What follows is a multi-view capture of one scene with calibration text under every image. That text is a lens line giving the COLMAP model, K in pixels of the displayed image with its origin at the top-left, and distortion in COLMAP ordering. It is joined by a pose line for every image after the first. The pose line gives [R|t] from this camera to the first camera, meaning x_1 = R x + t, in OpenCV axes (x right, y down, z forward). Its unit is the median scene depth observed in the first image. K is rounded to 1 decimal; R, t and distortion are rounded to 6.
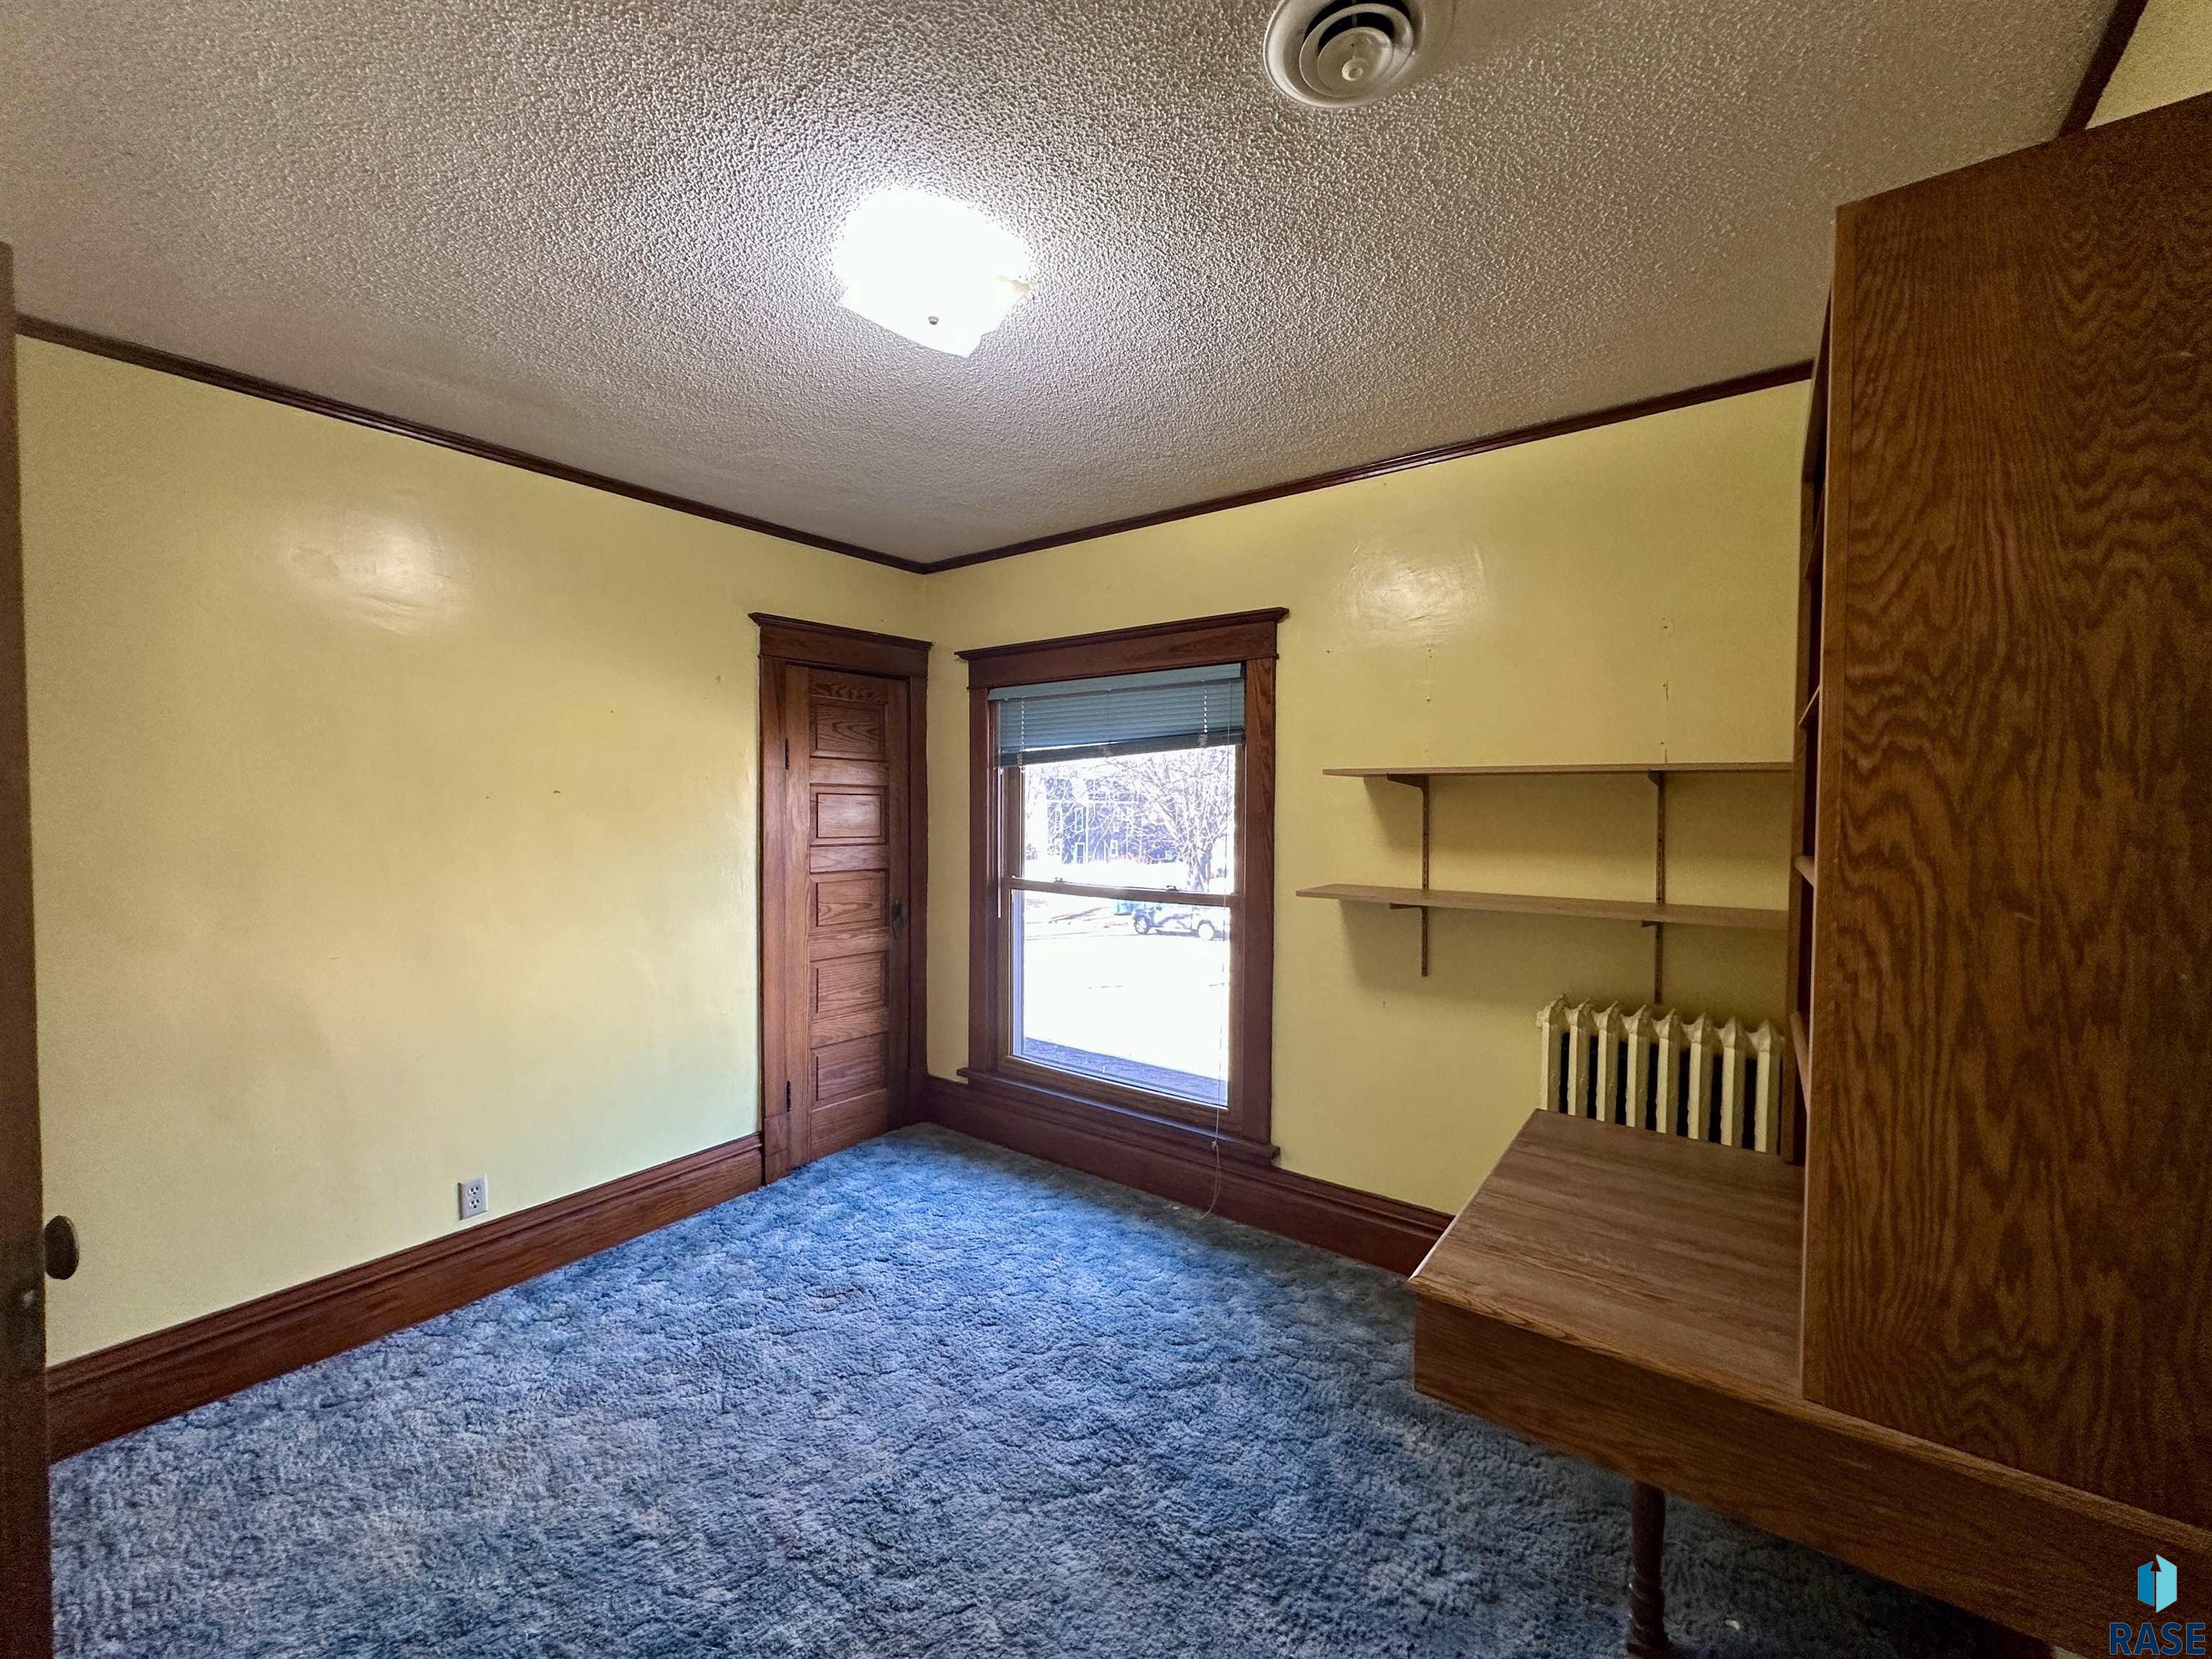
lens RADIAL K [[878.0, 0, 1107.6], [0, 878.0, 829.2], [0, 0, 1]] dist [-0.000574, 0.000322]
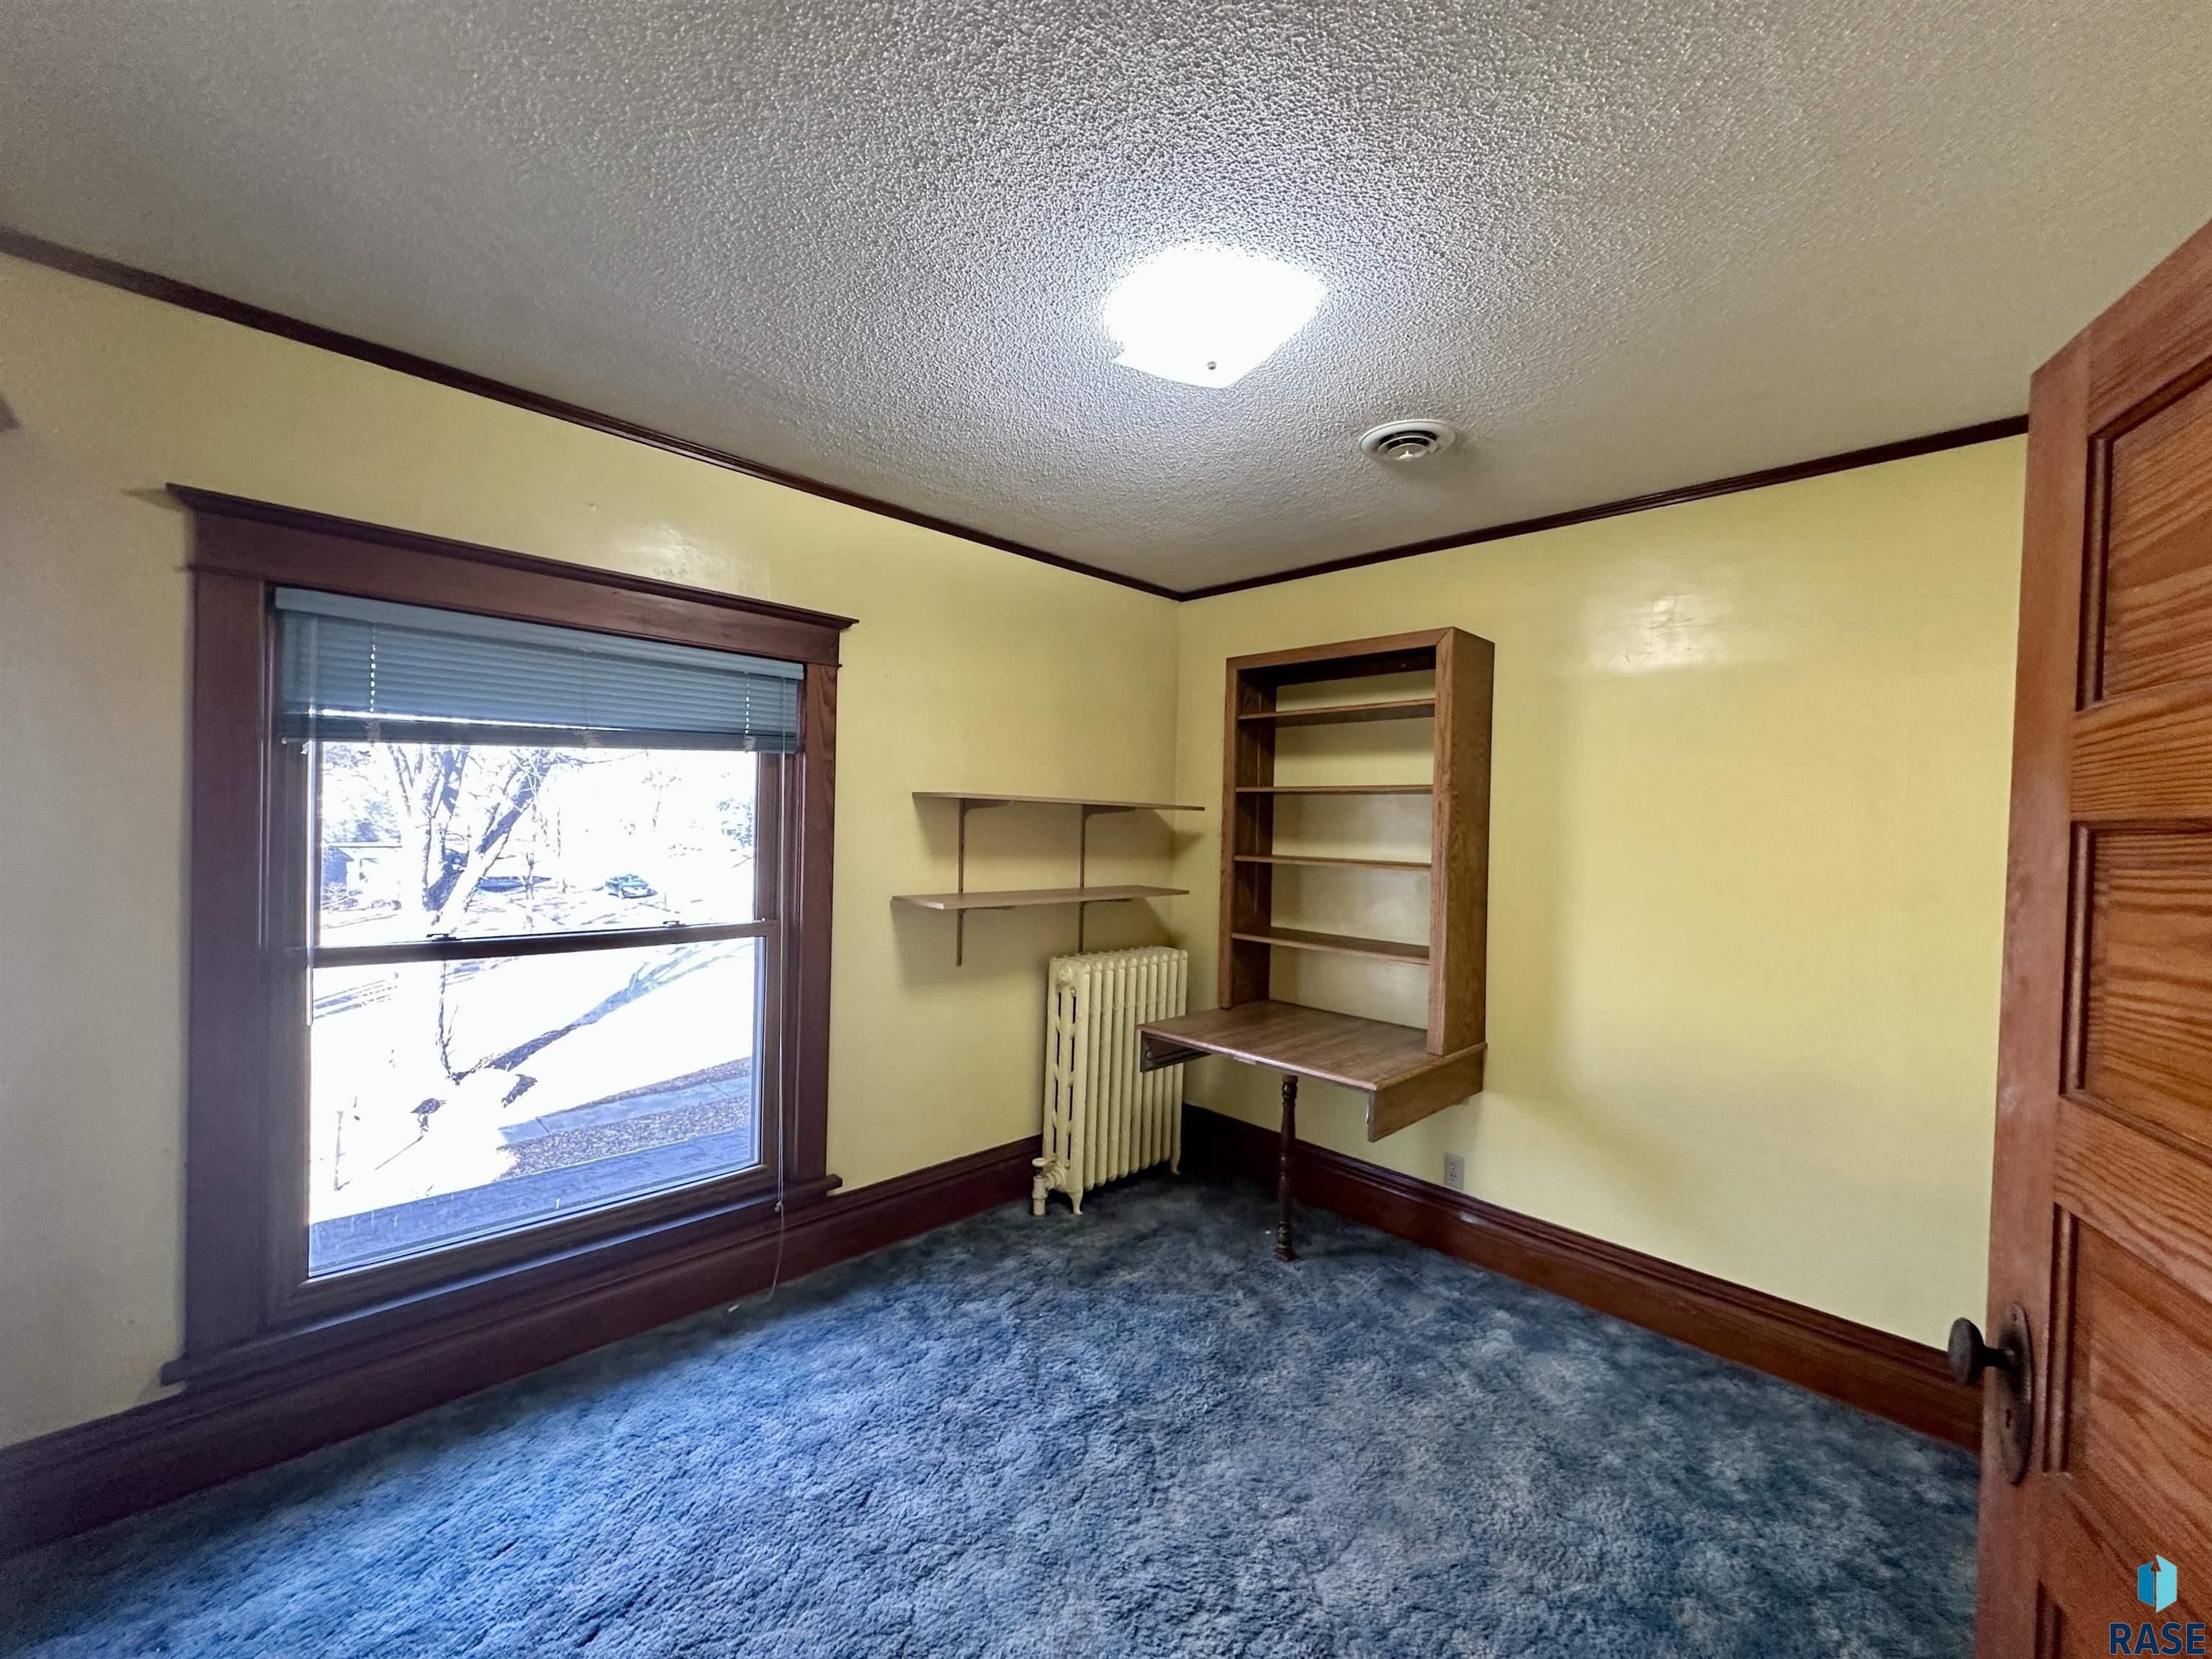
lens RADIAL K [[878.0, 0, 1106.6], [0, 878.0, 830.5], [0, 0, 1]] dist [-0.000574, 0.000322]
pose [[0.157498, -0.013775, 0.987423, -0.728268], [-0.002790, 0.999893, 0.014394, -0.032312], [-0.987515, -0.005022, 0.157442, 0.568965]]
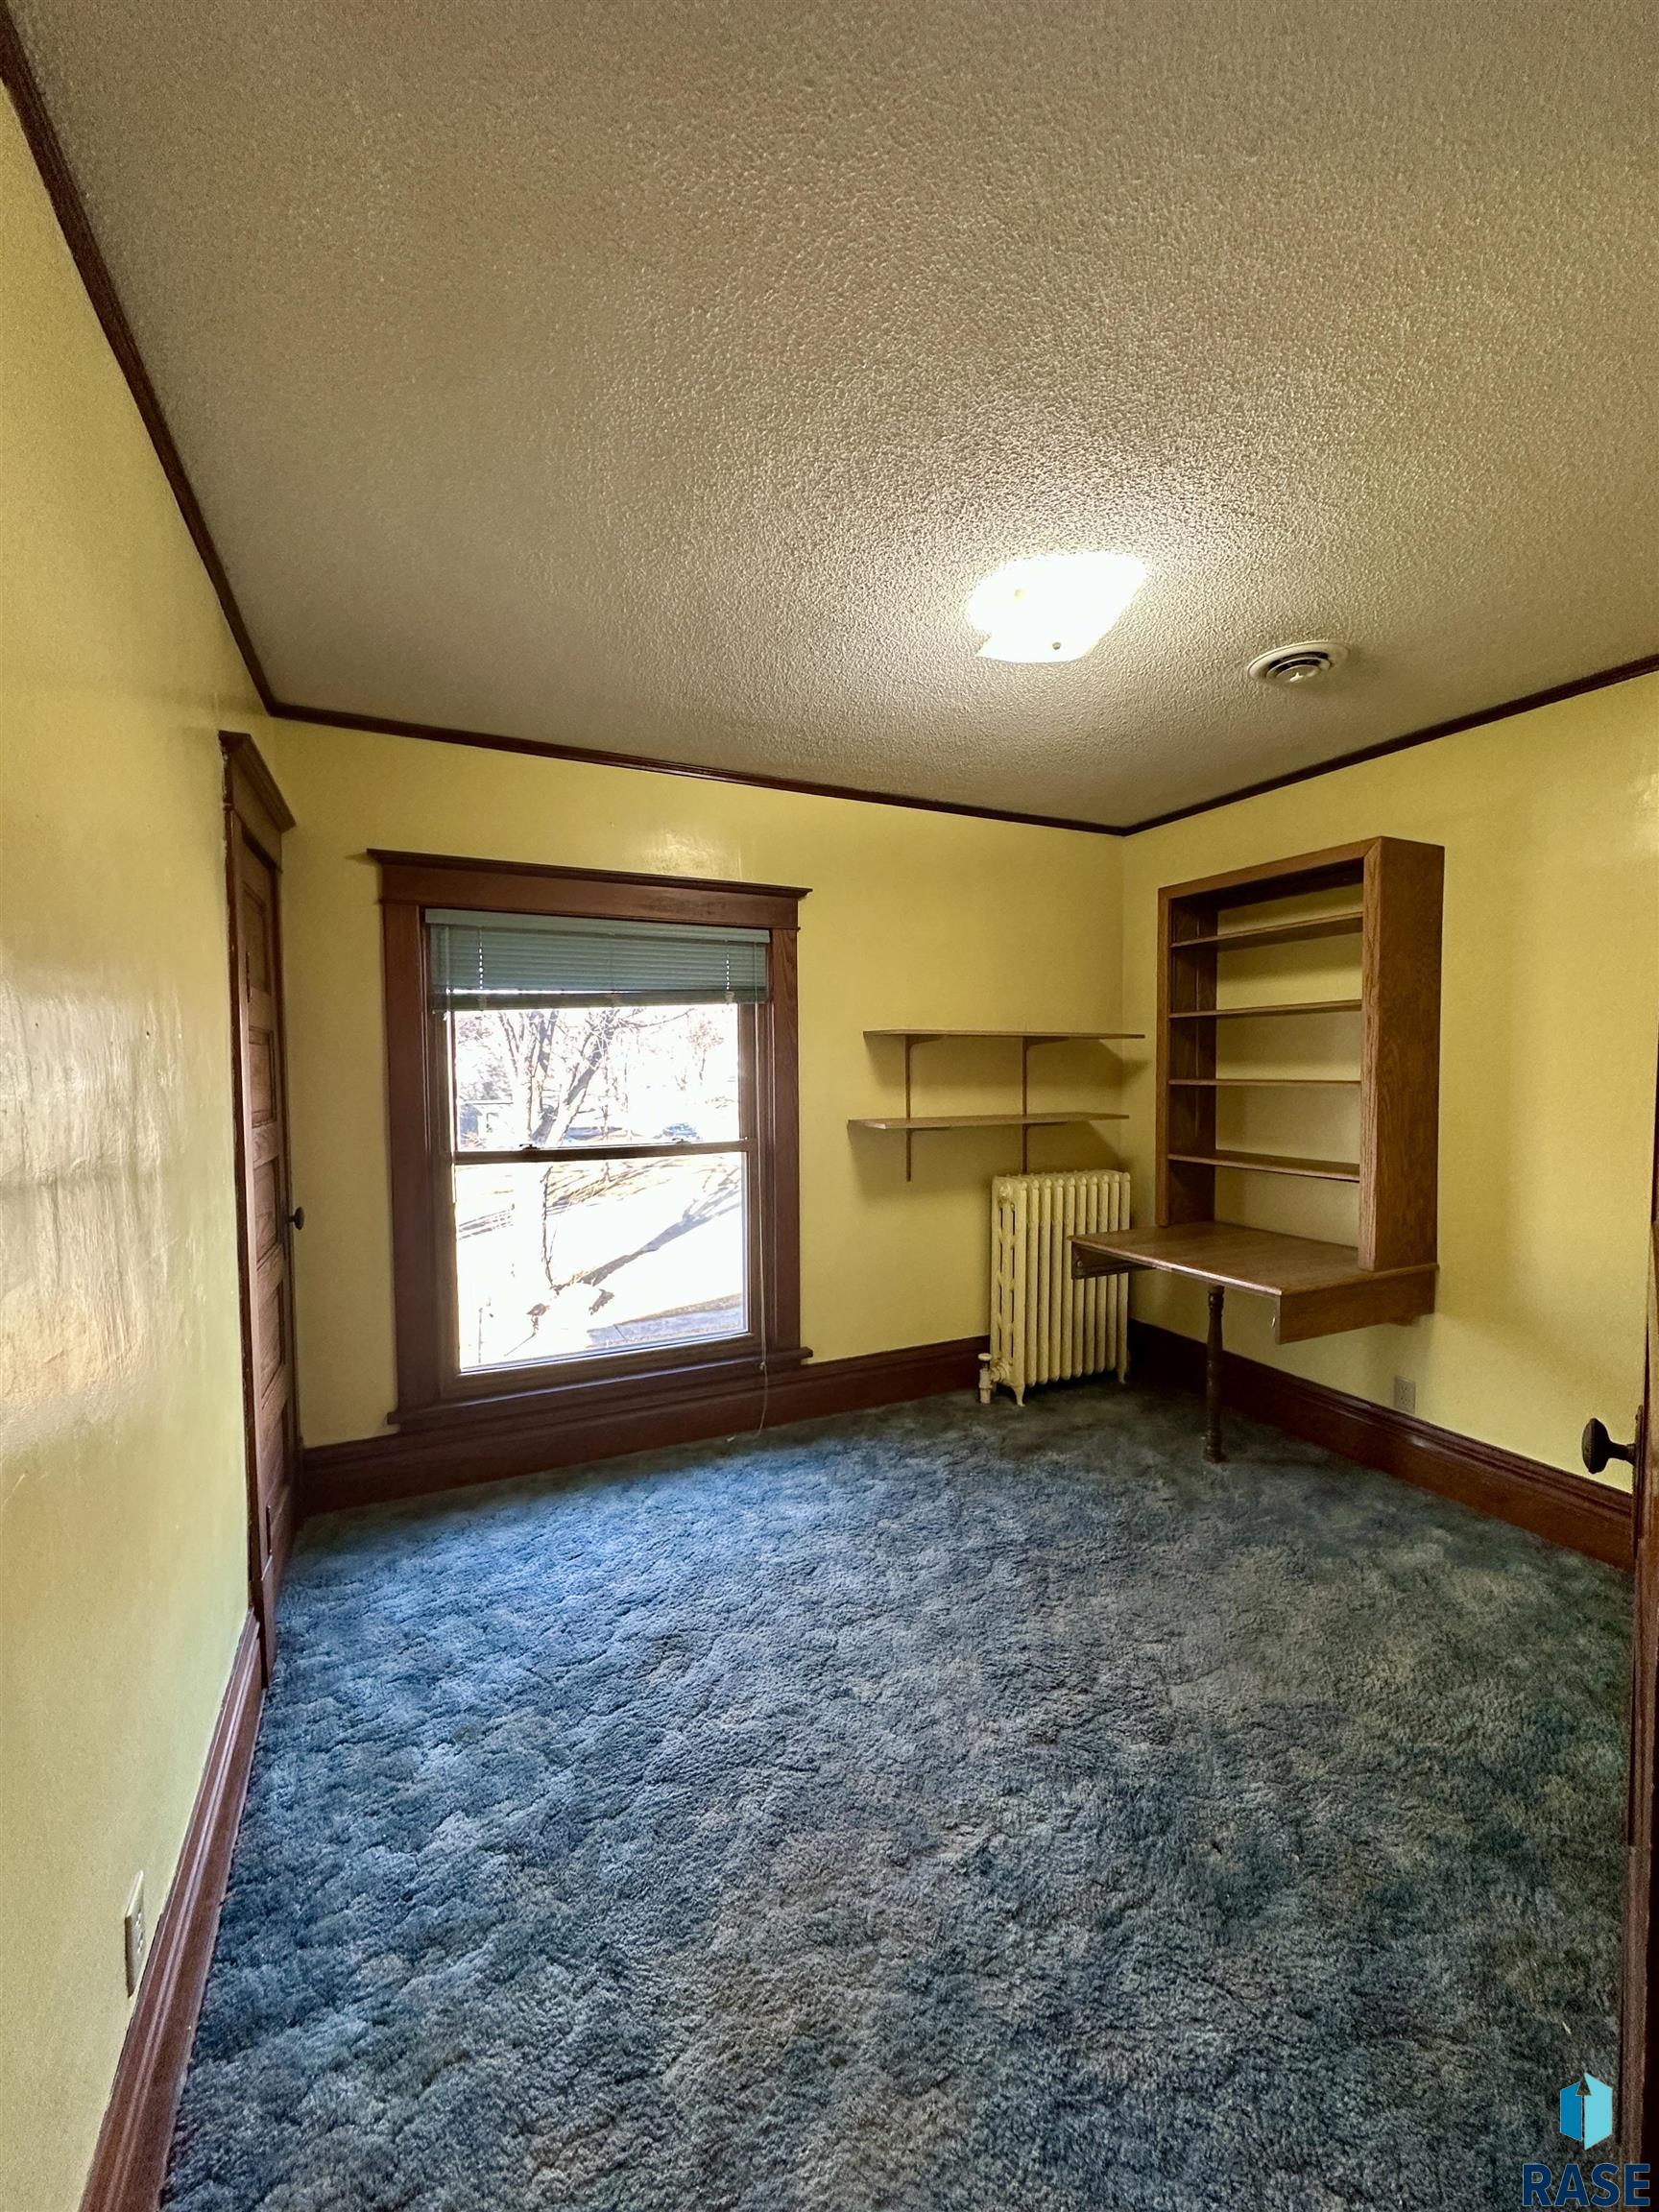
lens RADIAL K [[878.0, 0, 828.4], [0, 878.0, 1105.0], [0, 0, 1]] dist [-0.000574, 0.000322]
pose [[0.471044, -0.049560, 0.880717, -0.839500], [0.029713, 0.998745, 0.040311, -0.010474], [-0.881609, 0.007180, 0.471925, 0.426349]]
